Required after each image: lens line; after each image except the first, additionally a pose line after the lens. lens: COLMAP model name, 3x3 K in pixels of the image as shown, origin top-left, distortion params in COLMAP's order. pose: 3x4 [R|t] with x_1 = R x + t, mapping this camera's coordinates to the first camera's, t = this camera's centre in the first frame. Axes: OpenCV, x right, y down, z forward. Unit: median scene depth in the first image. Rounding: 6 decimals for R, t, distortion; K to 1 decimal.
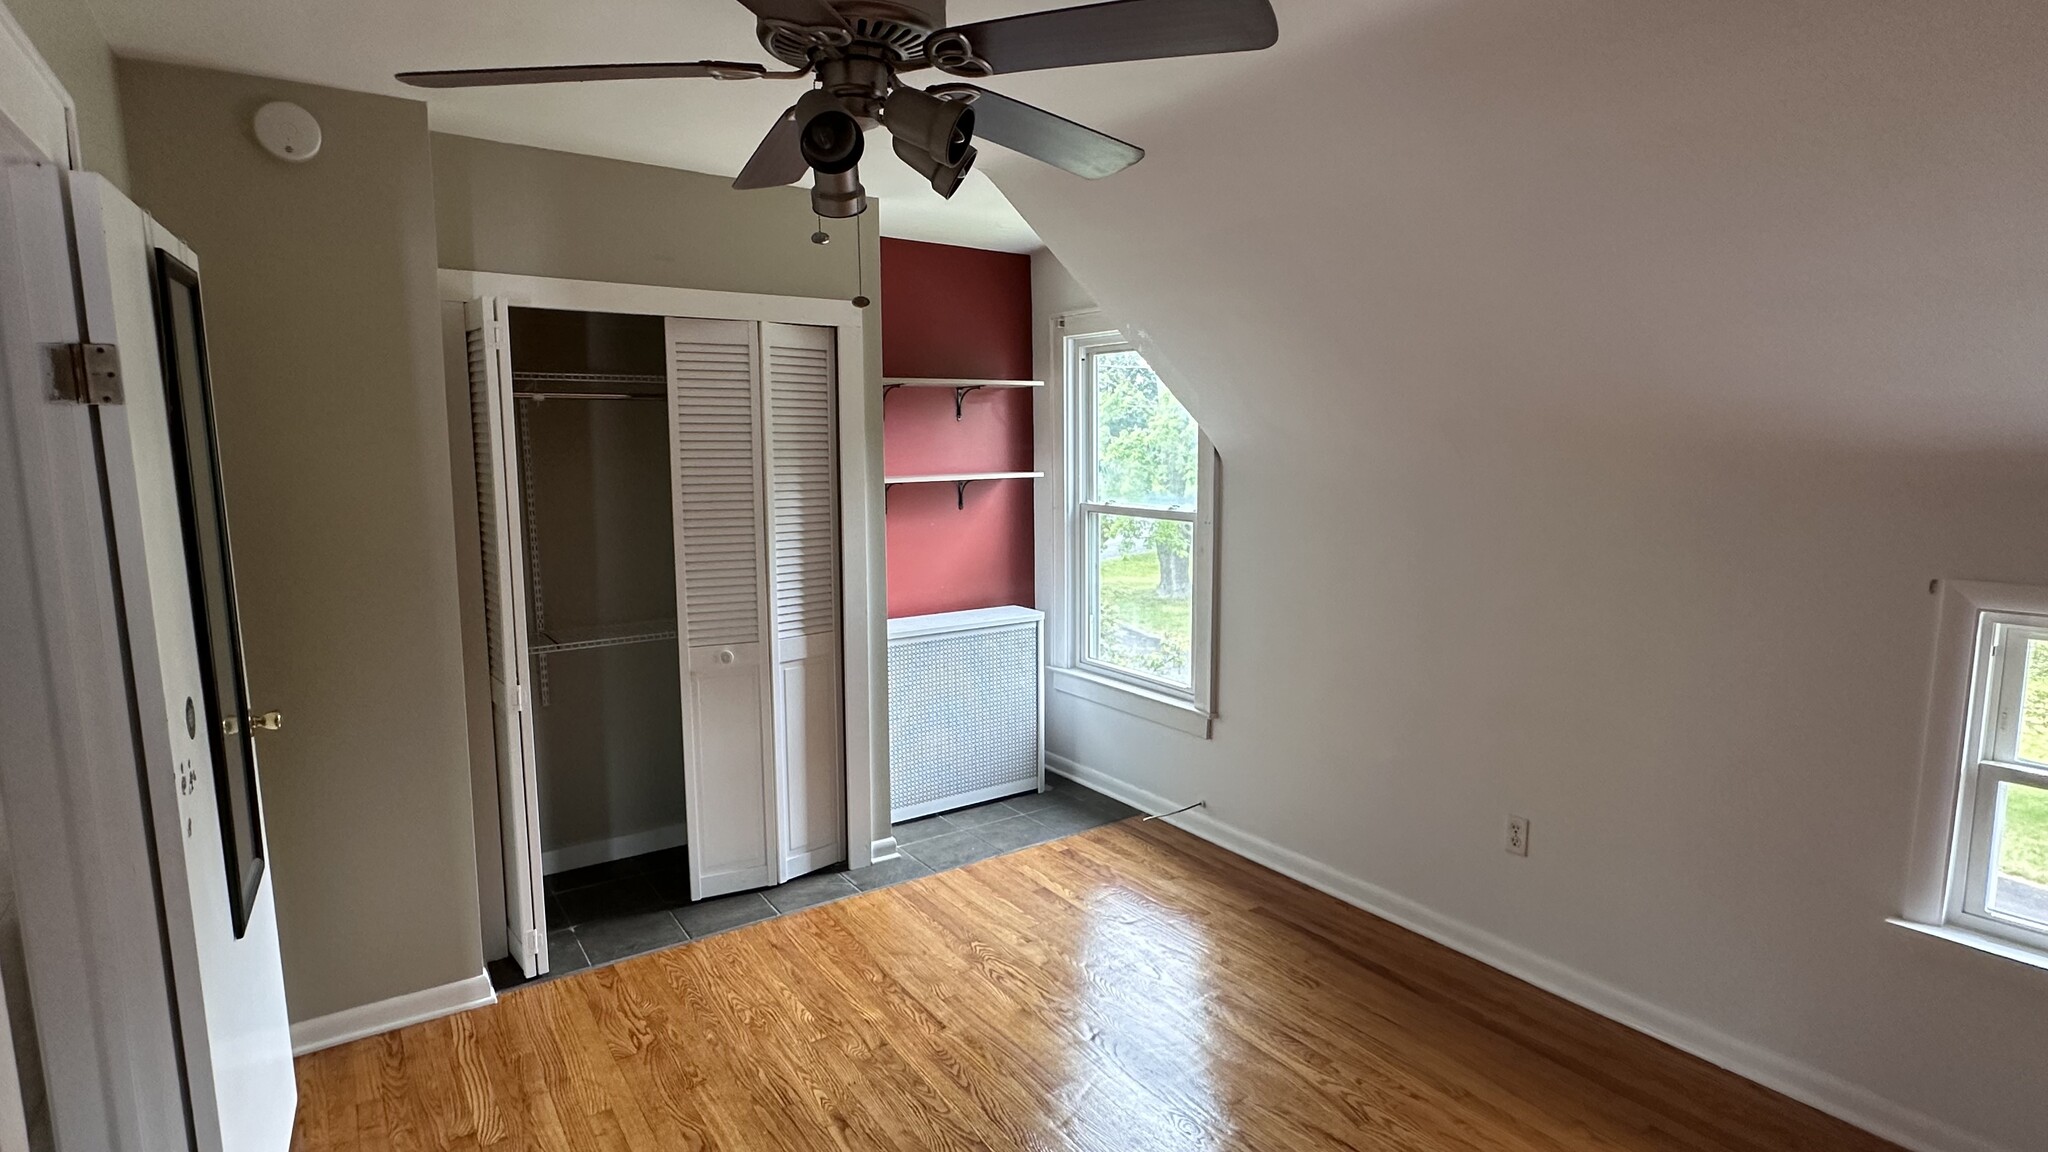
lens RADIAL K [[1032.0, 0, 1029.5], [0, 1032.0, 578.3], [0, 0, 1]] dist [0.002517, 0.000419]
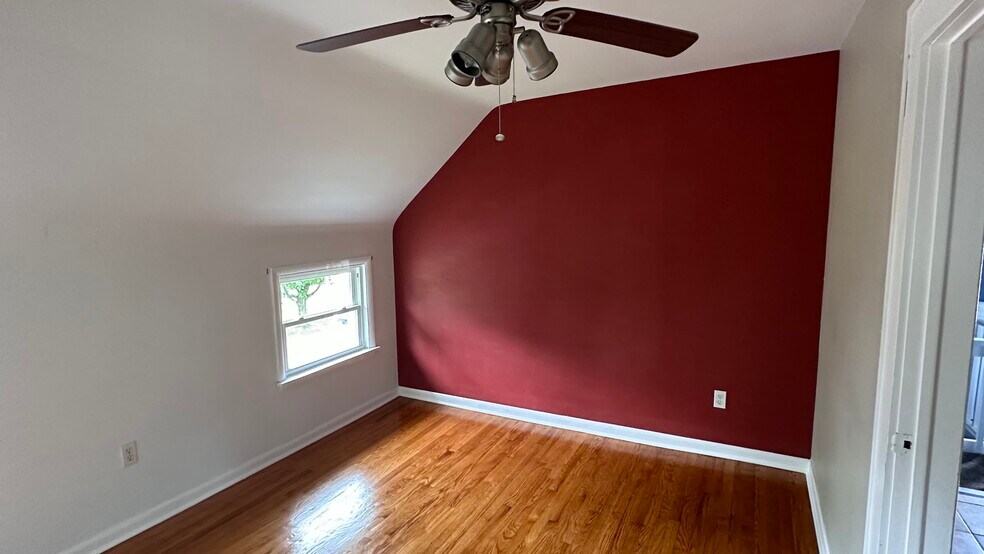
lens RADIAL K [[495.9, 0, 494.6], [0, 495.9, 278.1], [0, 0, 1]] dist [0.002517, 0.000419]
pose [[-0.455883, -0.097624, 0.884670, -0.408075], [0.137239, 0.974369, 0.178244, -0.081216], [-0.879395, 0.202669, -0.430800, 0.609513]]
